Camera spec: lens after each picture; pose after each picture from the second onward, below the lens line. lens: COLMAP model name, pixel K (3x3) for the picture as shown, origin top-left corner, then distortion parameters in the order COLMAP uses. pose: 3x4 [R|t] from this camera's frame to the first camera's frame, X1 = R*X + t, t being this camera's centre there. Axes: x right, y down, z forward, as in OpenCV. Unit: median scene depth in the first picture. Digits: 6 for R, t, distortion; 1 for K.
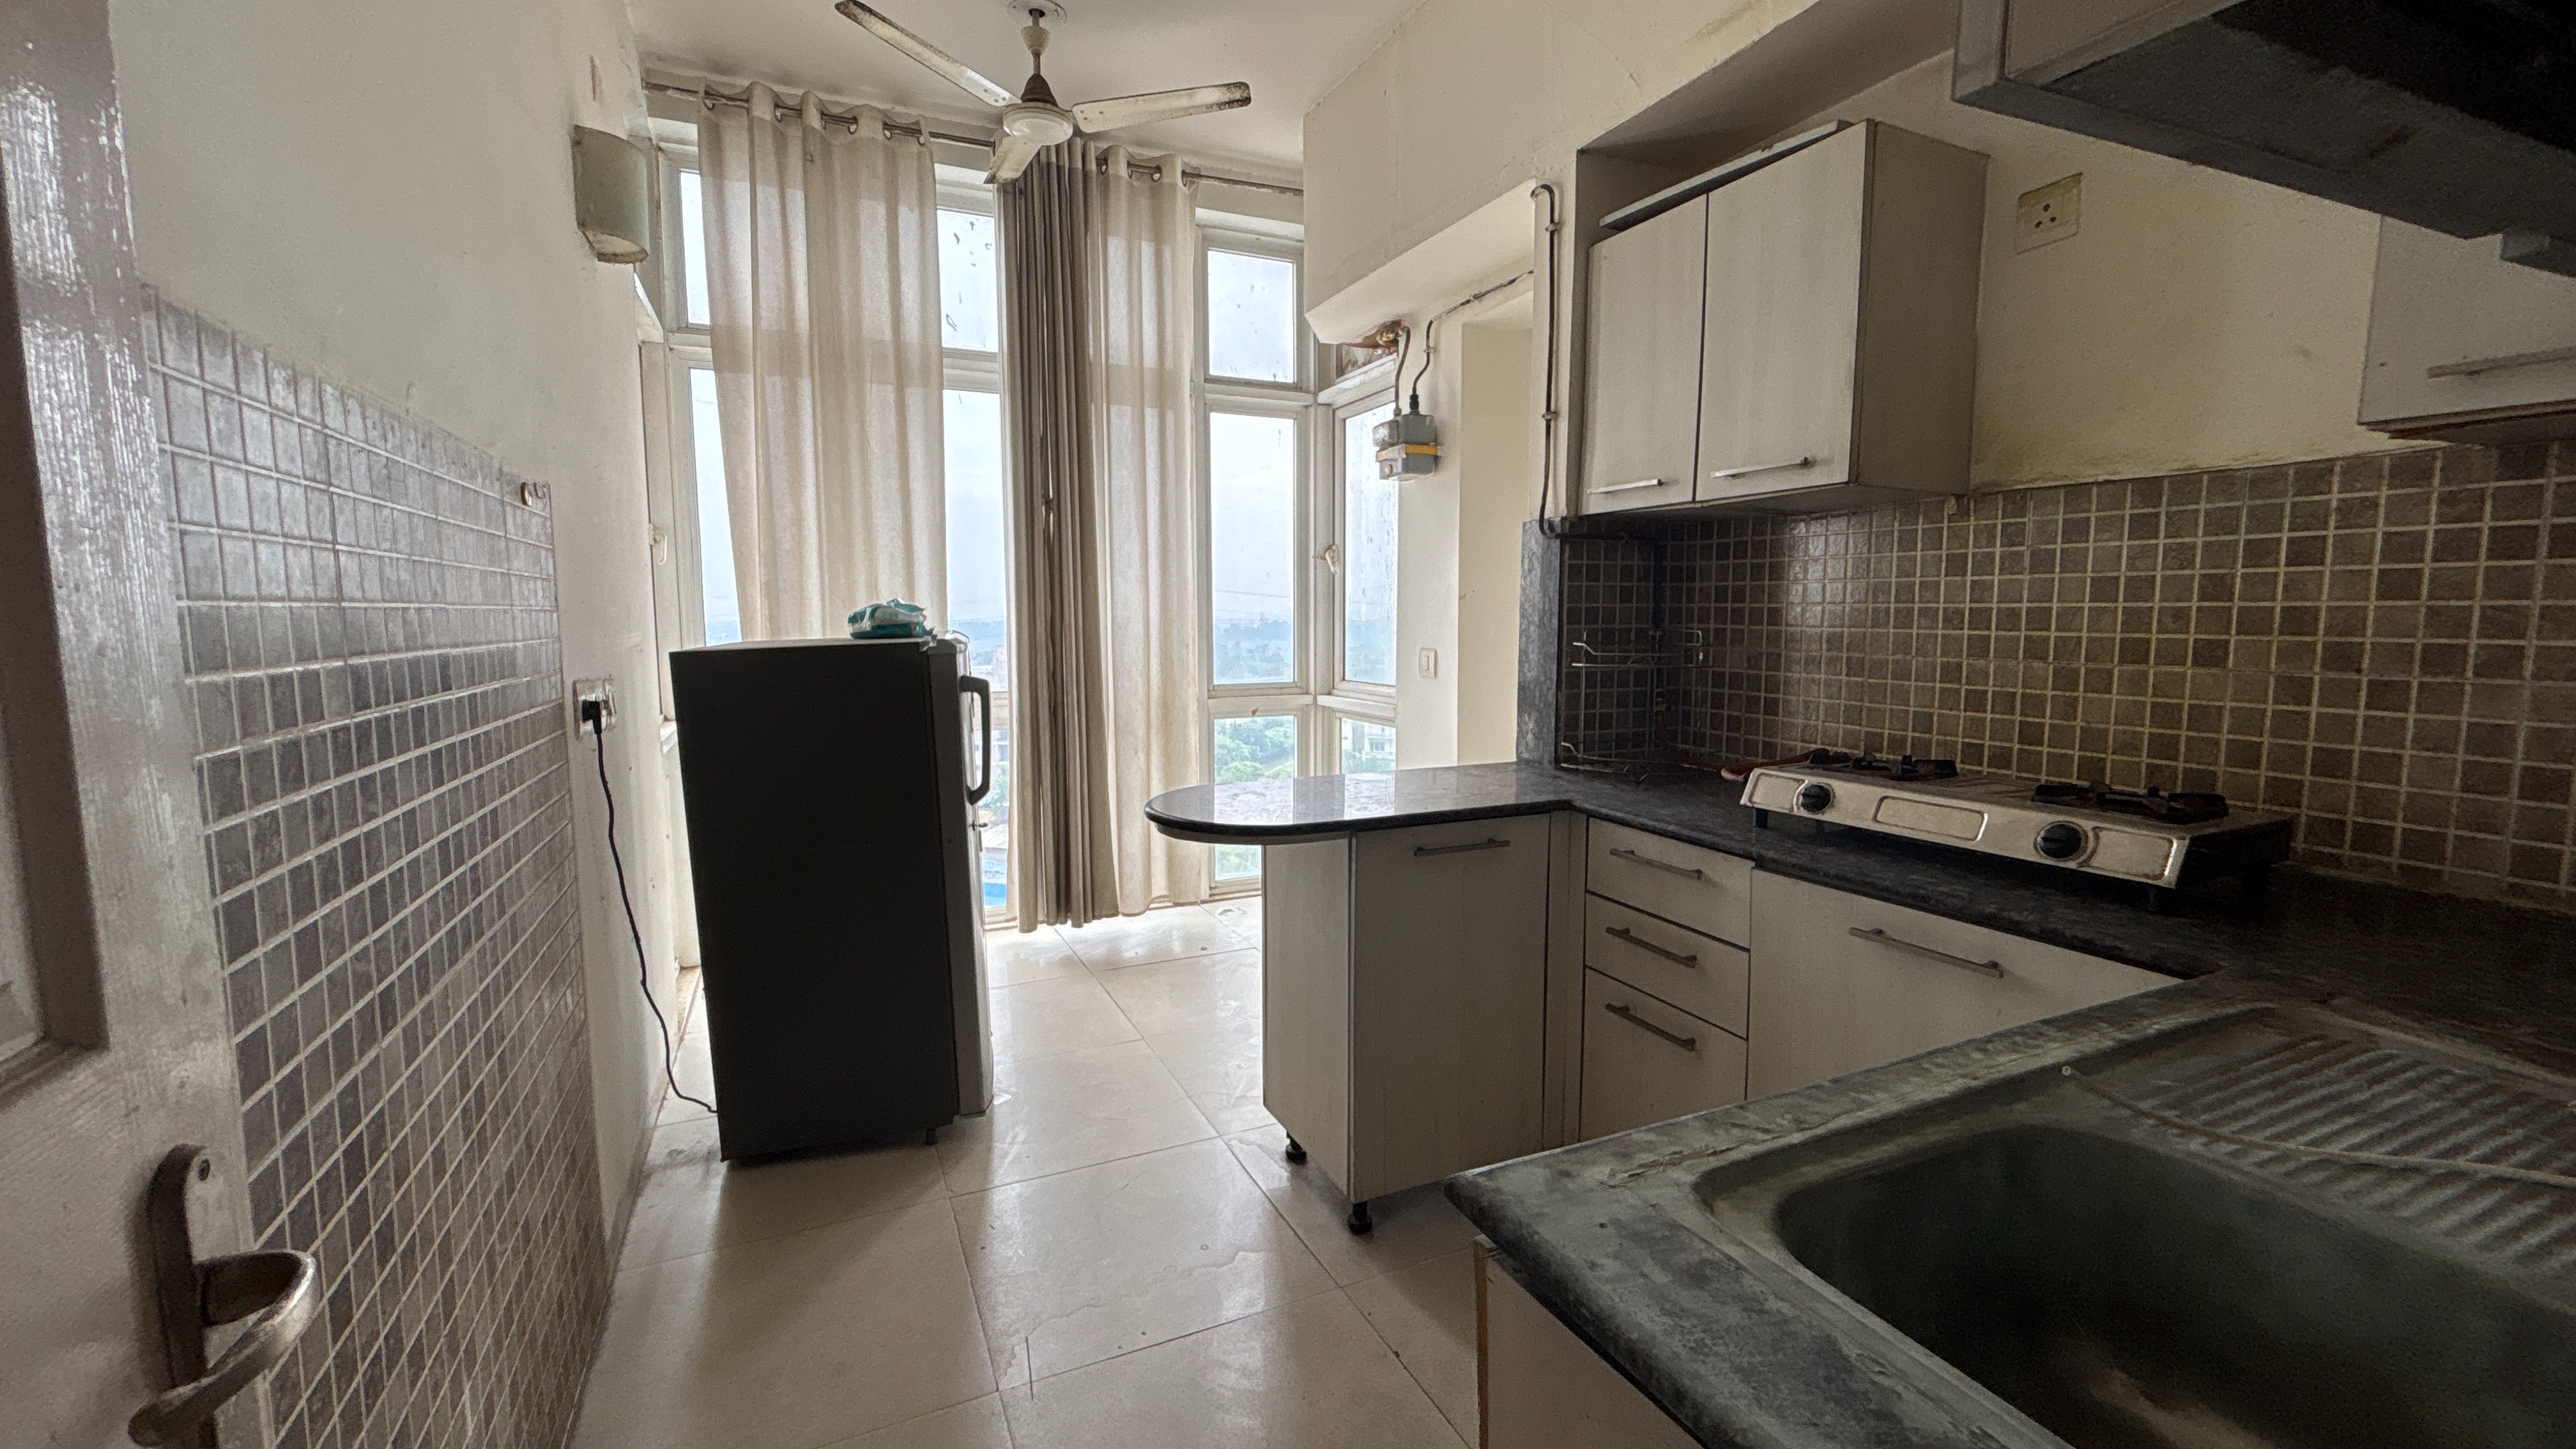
lens RADIAL K [[1031.5, 0, 1297.2], [0, 1031.5, 712.8], [0, 0, 1]] dist [0.000164, -0.000193]
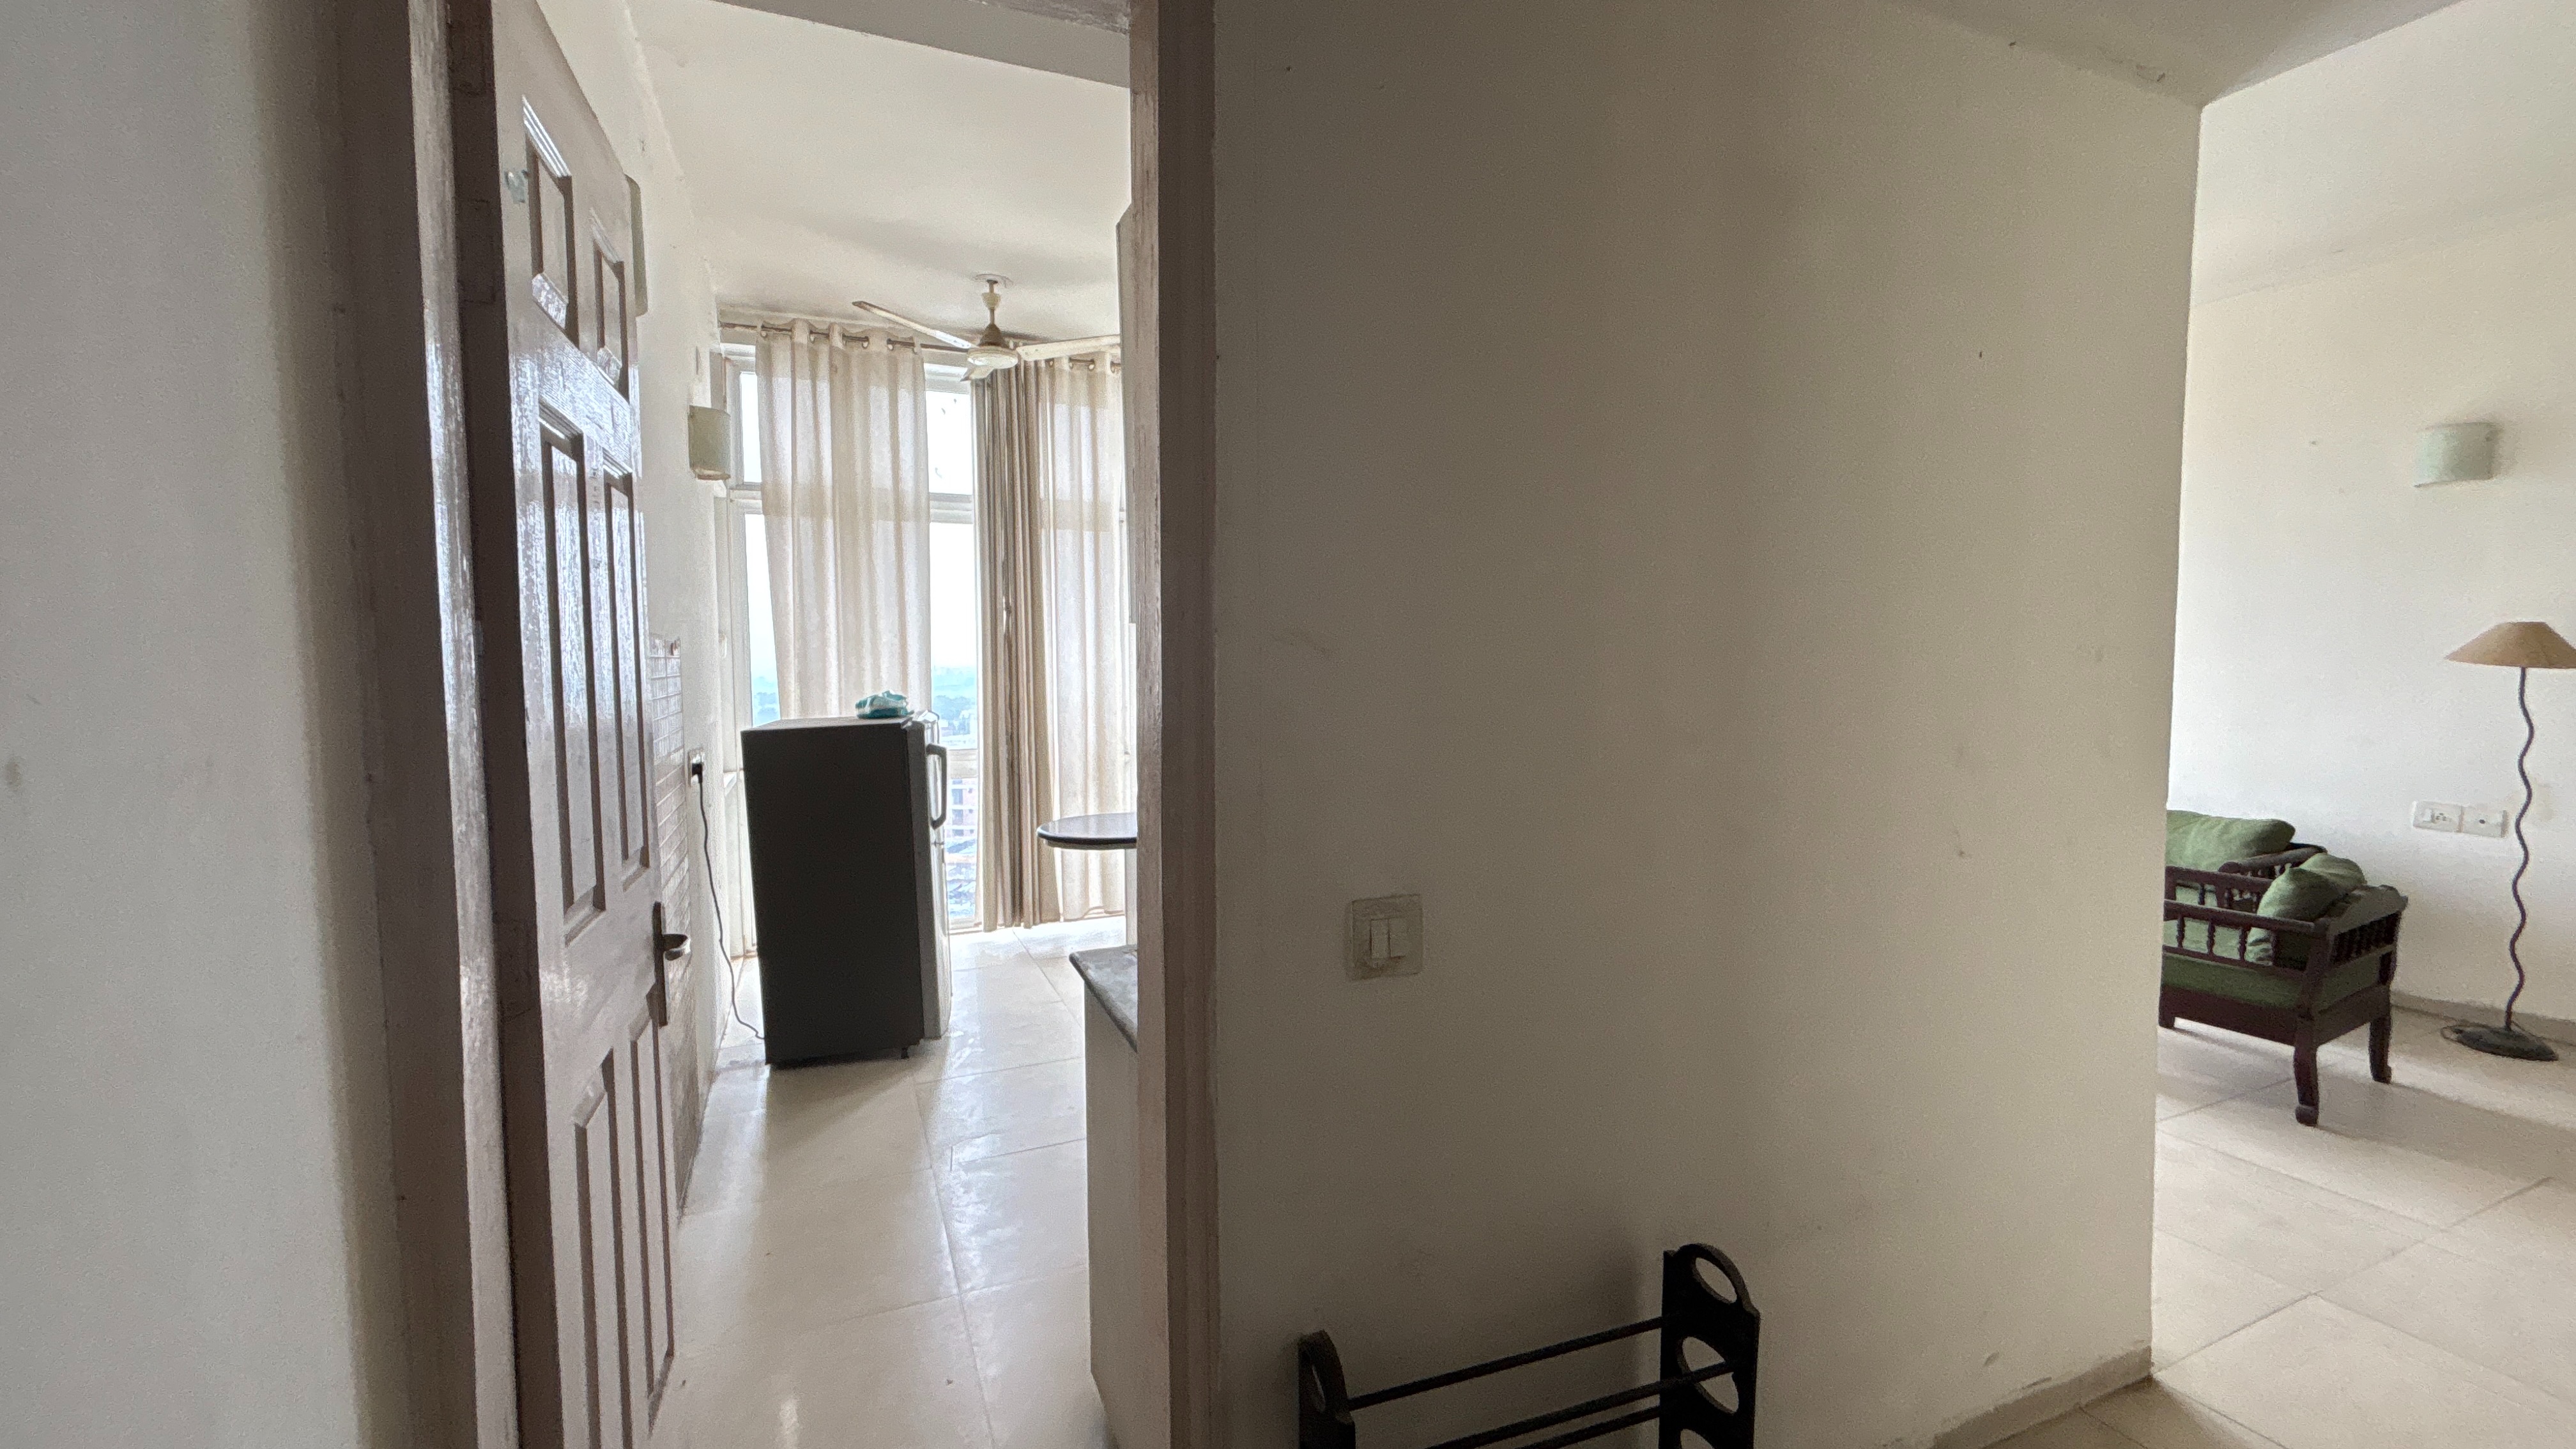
lens RADIAL K [[1048.3, 0, 1292.8], [0, 1048.3, 719.7], [0, 0, 1]] dist [0.010209, -0.000082]
pose [[0.999732, 0.000087, -0.023153, 0.178745], [-0.000902, 0.999380, -0.035194, -0.013423], [0.023136, 0.035205, 0.999112, -0.386985]]
